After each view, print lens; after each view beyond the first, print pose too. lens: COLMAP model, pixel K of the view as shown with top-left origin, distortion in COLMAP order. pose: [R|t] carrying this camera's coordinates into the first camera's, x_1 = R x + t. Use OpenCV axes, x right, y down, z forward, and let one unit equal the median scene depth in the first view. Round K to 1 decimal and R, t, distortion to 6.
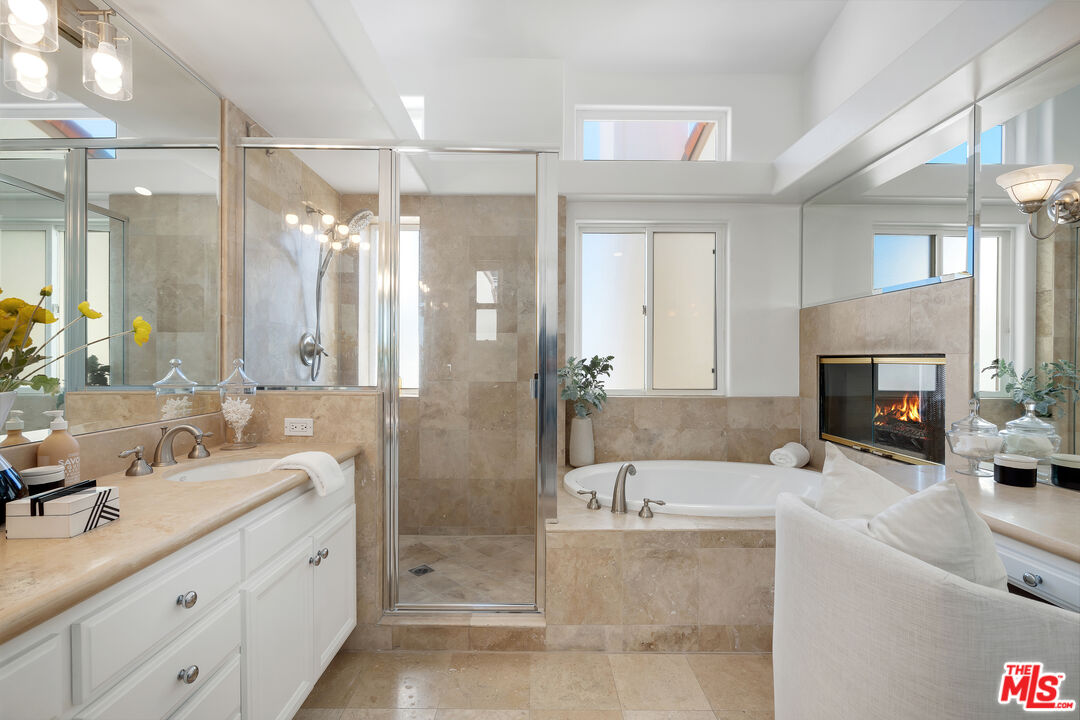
lens RADIAL K [[485.9, 0, 542.4], [0, 485.9, 361.3], [0, 0, 1]] dist [-0.002369, 0.000111]
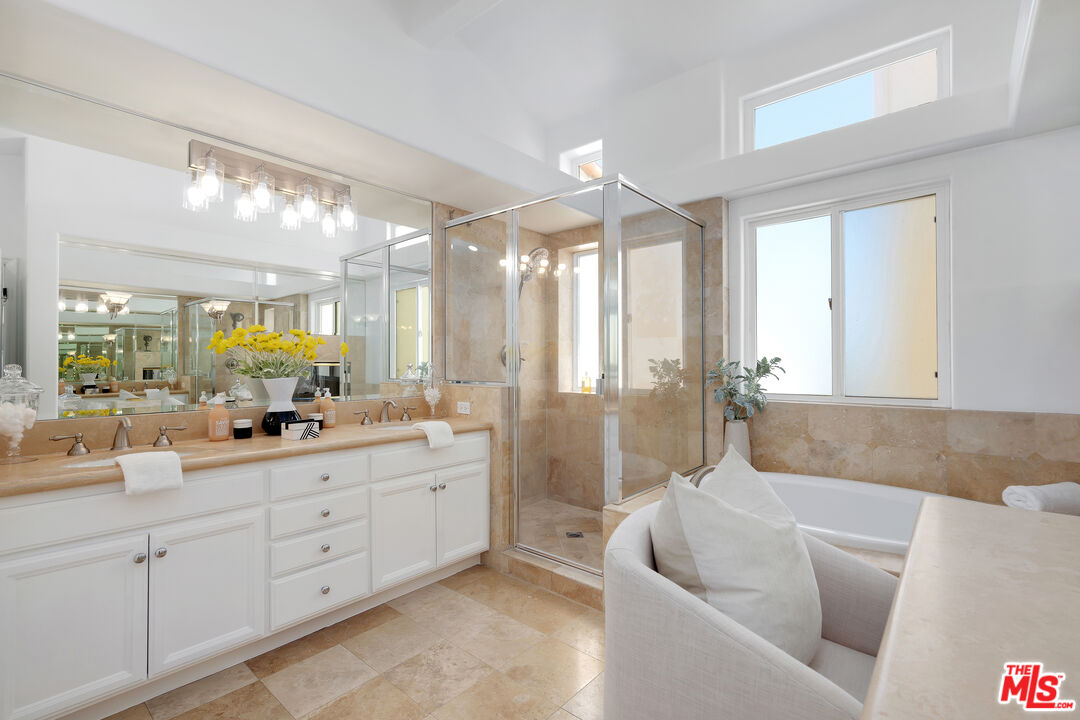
lens RADIAL K [[492.7, 0, 536.0], [0, 492.7, 359.2], [0, 0, 1]] dist [0.000243, 0.000299]
pose [[0.753328, -0.011015, -0.657553, 0.434359], [0.003608, 0.999914, -0.012616, 0.002692], [0.657636, 0.007131, 0.753302, -0.002806]]
